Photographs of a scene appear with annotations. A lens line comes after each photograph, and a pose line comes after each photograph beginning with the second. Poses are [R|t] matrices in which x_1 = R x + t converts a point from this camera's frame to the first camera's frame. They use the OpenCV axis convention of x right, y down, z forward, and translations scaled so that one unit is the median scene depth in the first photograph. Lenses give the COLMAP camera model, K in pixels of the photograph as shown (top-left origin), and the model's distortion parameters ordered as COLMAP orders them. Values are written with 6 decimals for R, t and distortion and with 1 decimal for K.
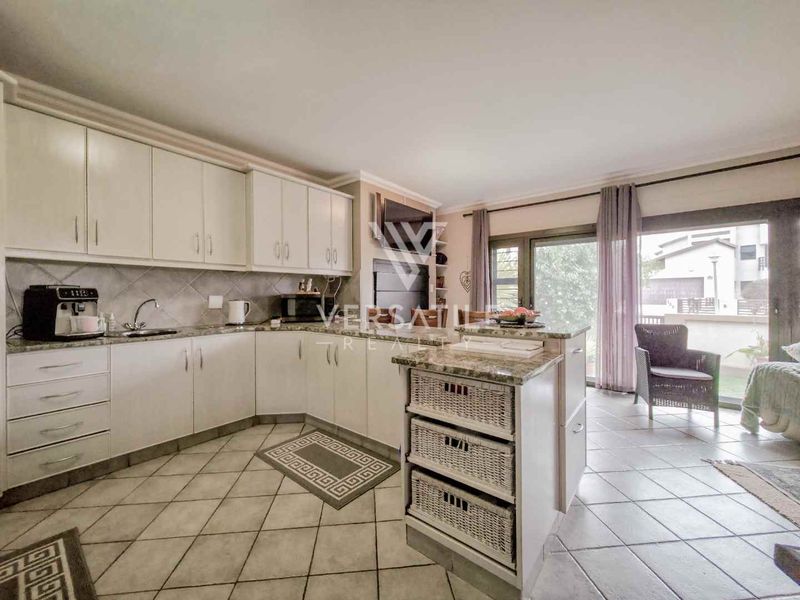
lens RADIAL K [[313.4, 0, 397.5], [0, 313.4, 296.5], [0, 0, 1]] dist [0.000950, -0.001399]
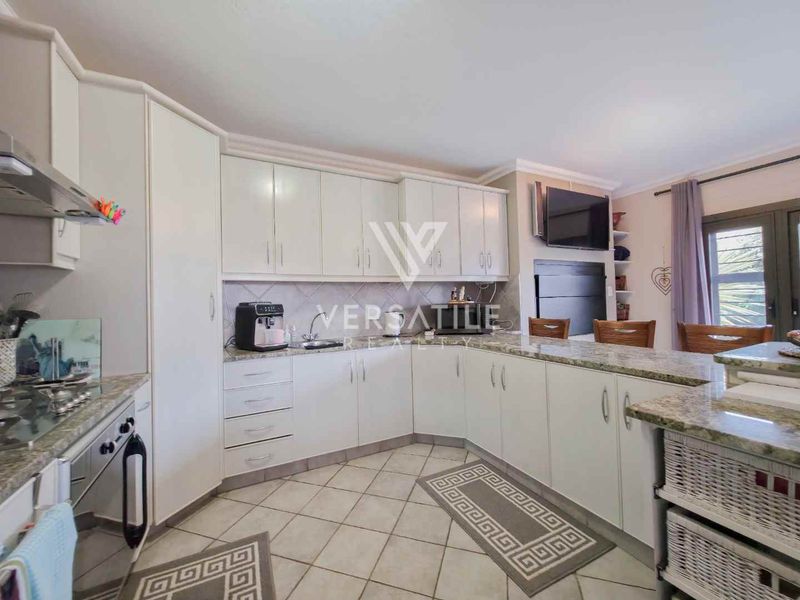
lens RADIAL K [[313.4, 0, 402.5], [0, 313.4, 296.2], [0, 0, 1]] dist [0.000950, -0.001399]
pose [[0.914669, -0.028932, -0.403167, -0.096608], [0.022263, 0.999527, -0.021221, -0.017437], [0.403590, 0.010434, 0.914880, 0.124641]]
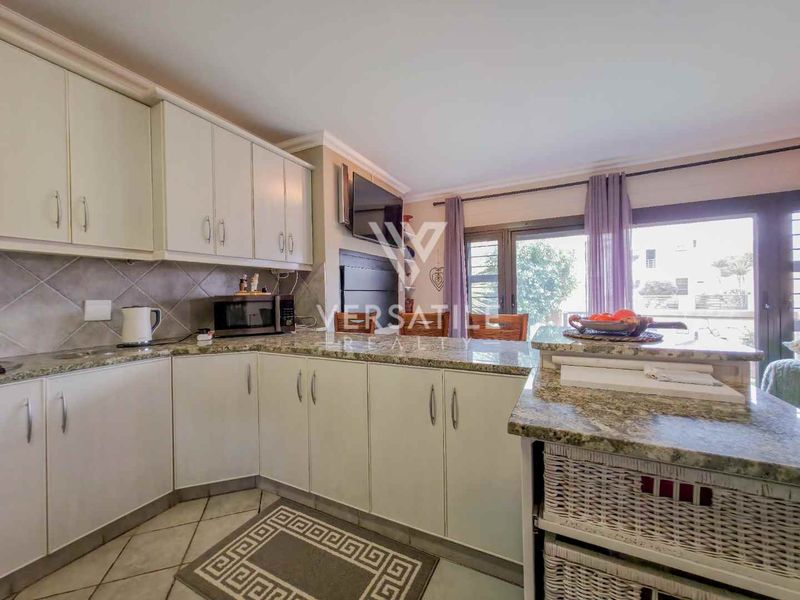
lens RADIAL K [[313.4, 0, 397.4], [0, 313.4, 295.0], [0, 0, 1]] dist [0.000950, -0.001399]
pose [[0.976725, -0.013895, 0.214045, -0.158857], [0.015238, 0.999873, -0.004624, -0.000456], [-0.213954, 0.007778, 0.976813, 0.317868]]
